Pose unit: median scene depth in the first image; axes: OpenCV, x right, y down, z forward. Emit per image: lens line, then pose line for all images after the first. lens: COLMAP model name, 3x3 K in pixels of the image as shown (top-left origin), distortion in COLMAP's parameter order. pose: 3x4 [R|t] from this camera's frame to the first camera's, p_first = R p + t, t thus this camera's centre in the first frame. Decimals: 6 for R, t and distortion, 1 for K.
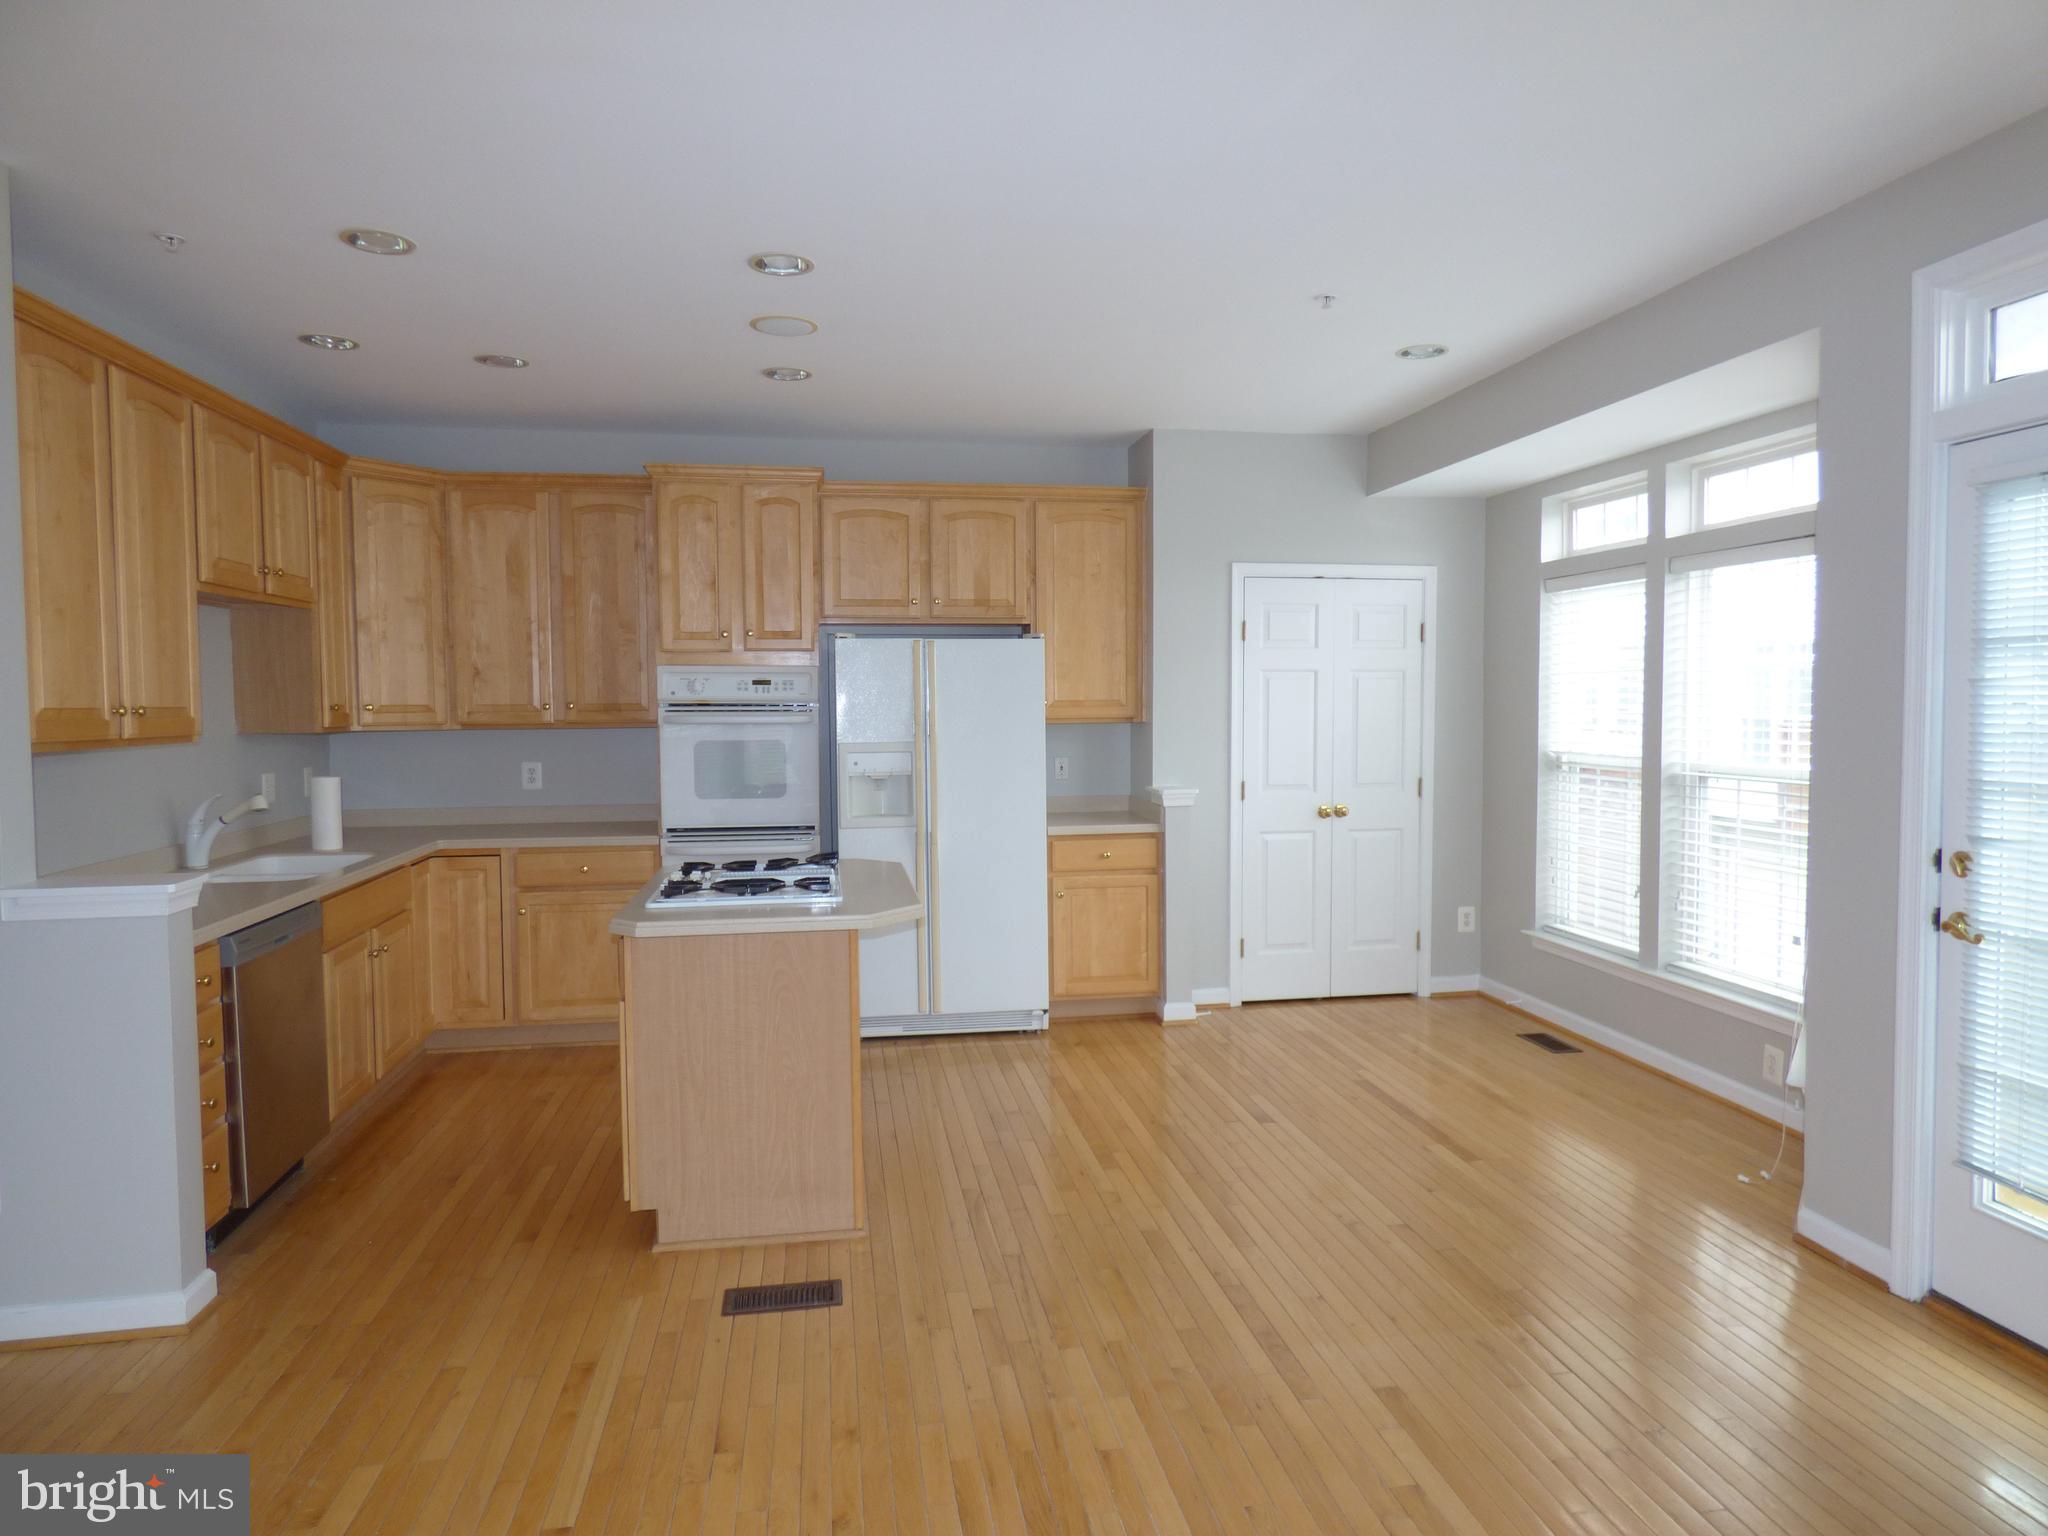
lens RADIAL K [[1233.8, 0, 1024.0], [0, 1233.8, 768.0], [0, 0, 1]] dist [0.000407, 0.001673]
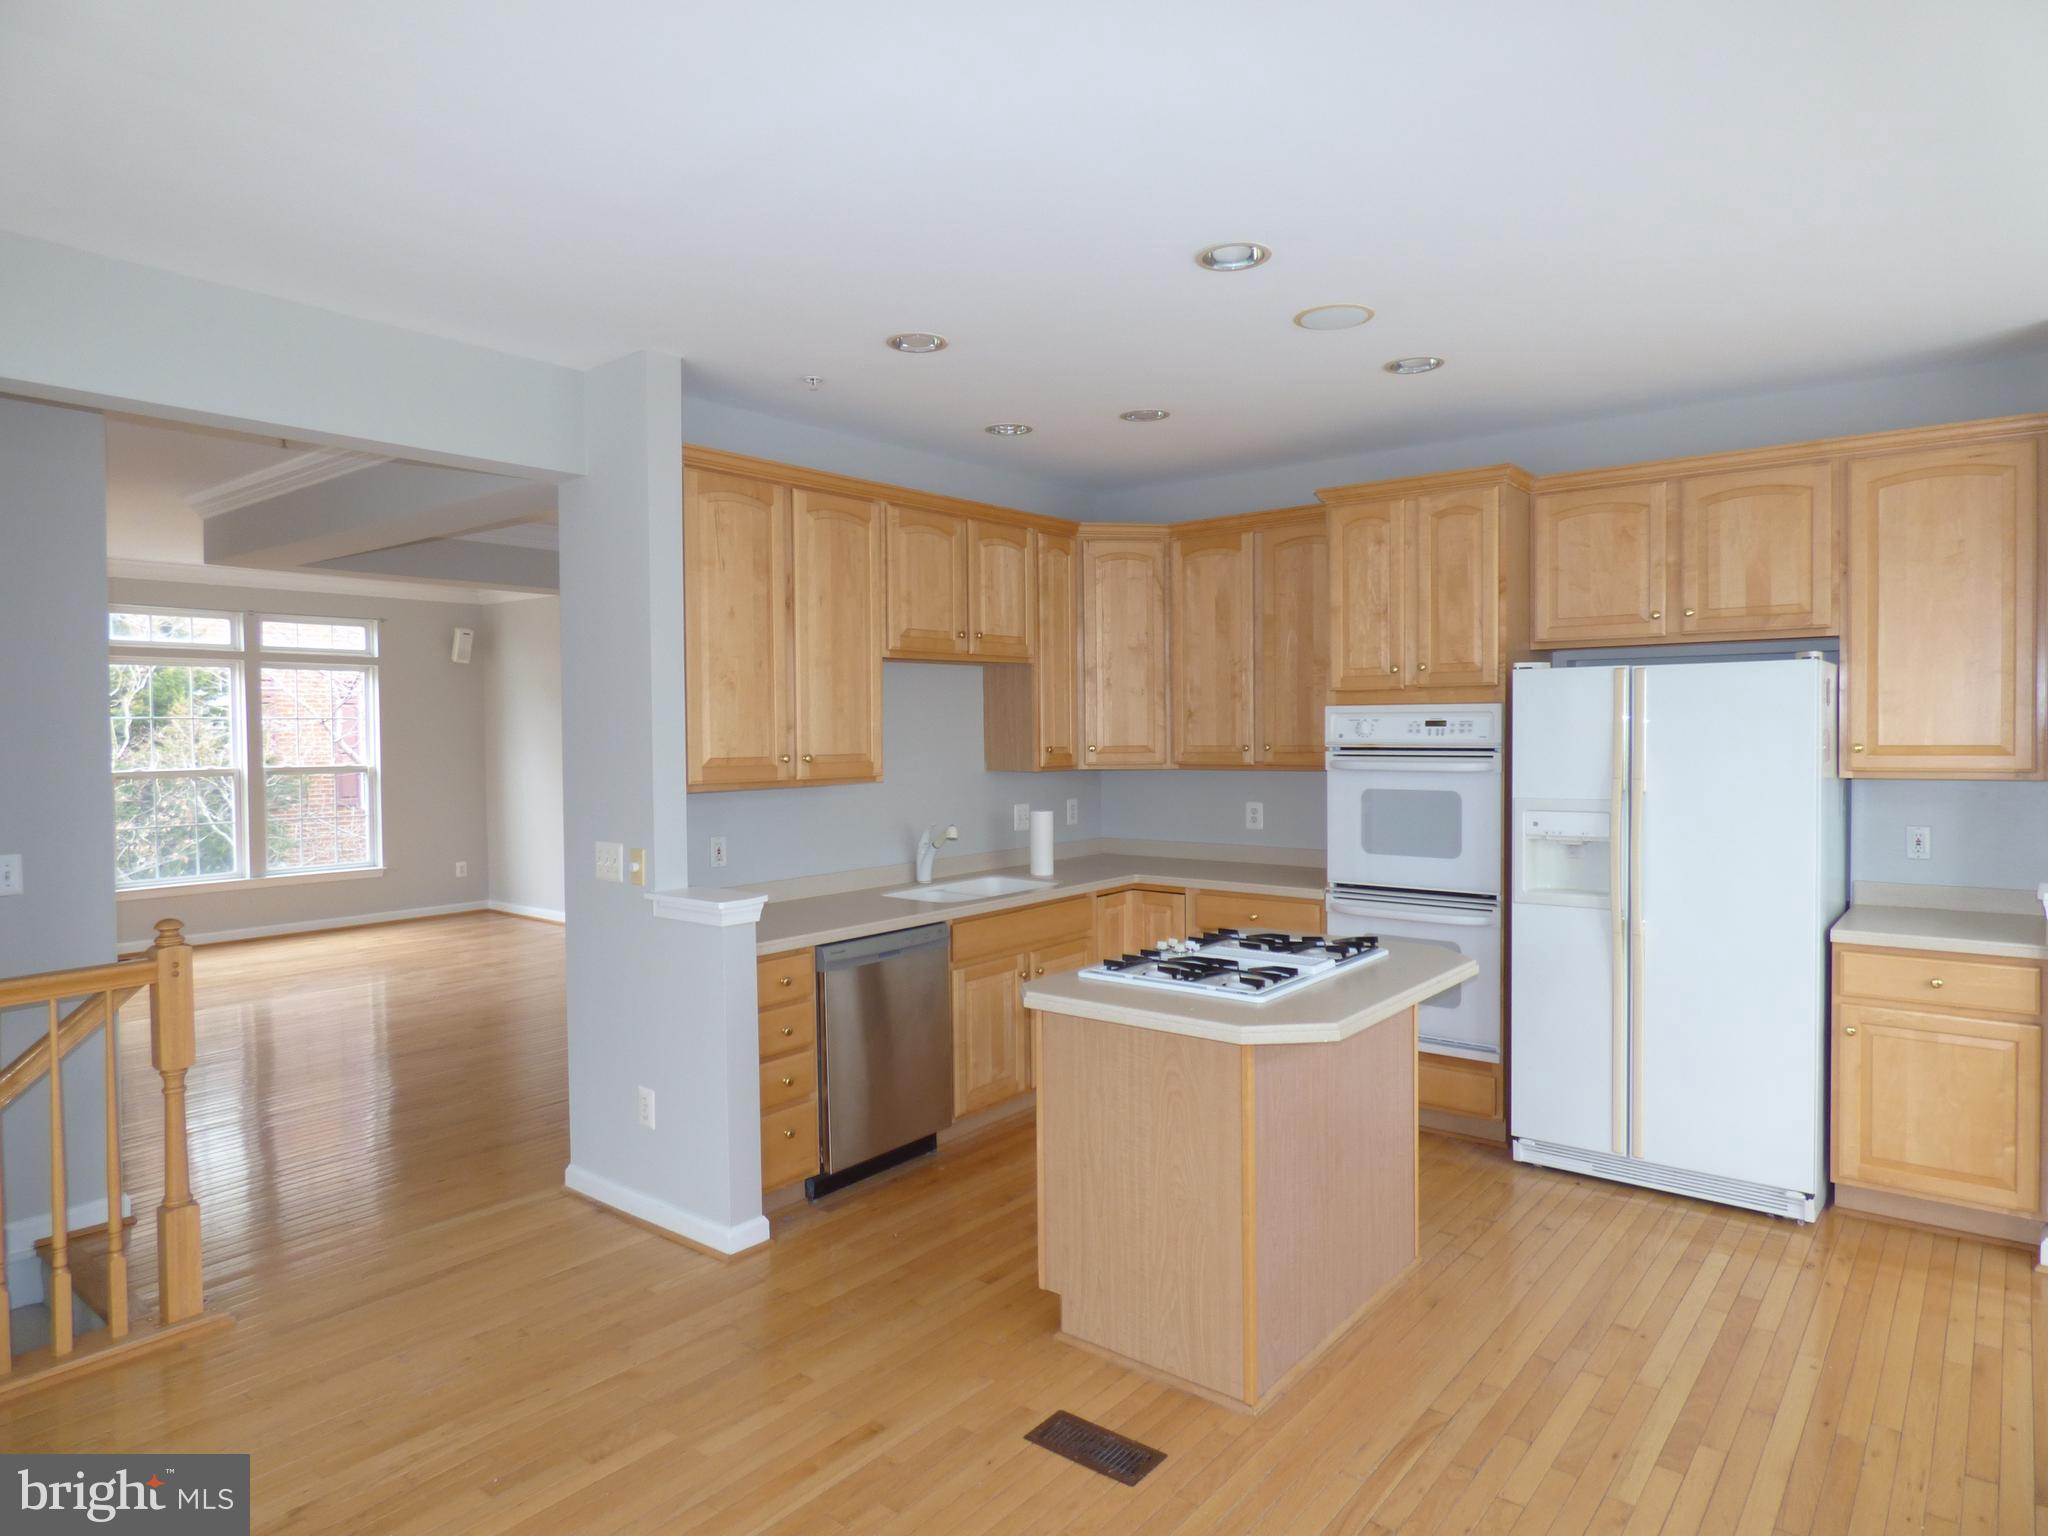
lens RADIAL K [[1211.8, 0, 1024.0], [0, 1211.8, 768.0], [0, 0, 1]] dist [-0.031039, 0.003728]
pose [[0.656184, 0.024025, -0.754218, 0.238261], [-0.034877, 0.999391, 0.001492, -0.029907], [0.753794, 0.025326, 0.656622, 0.234523]]
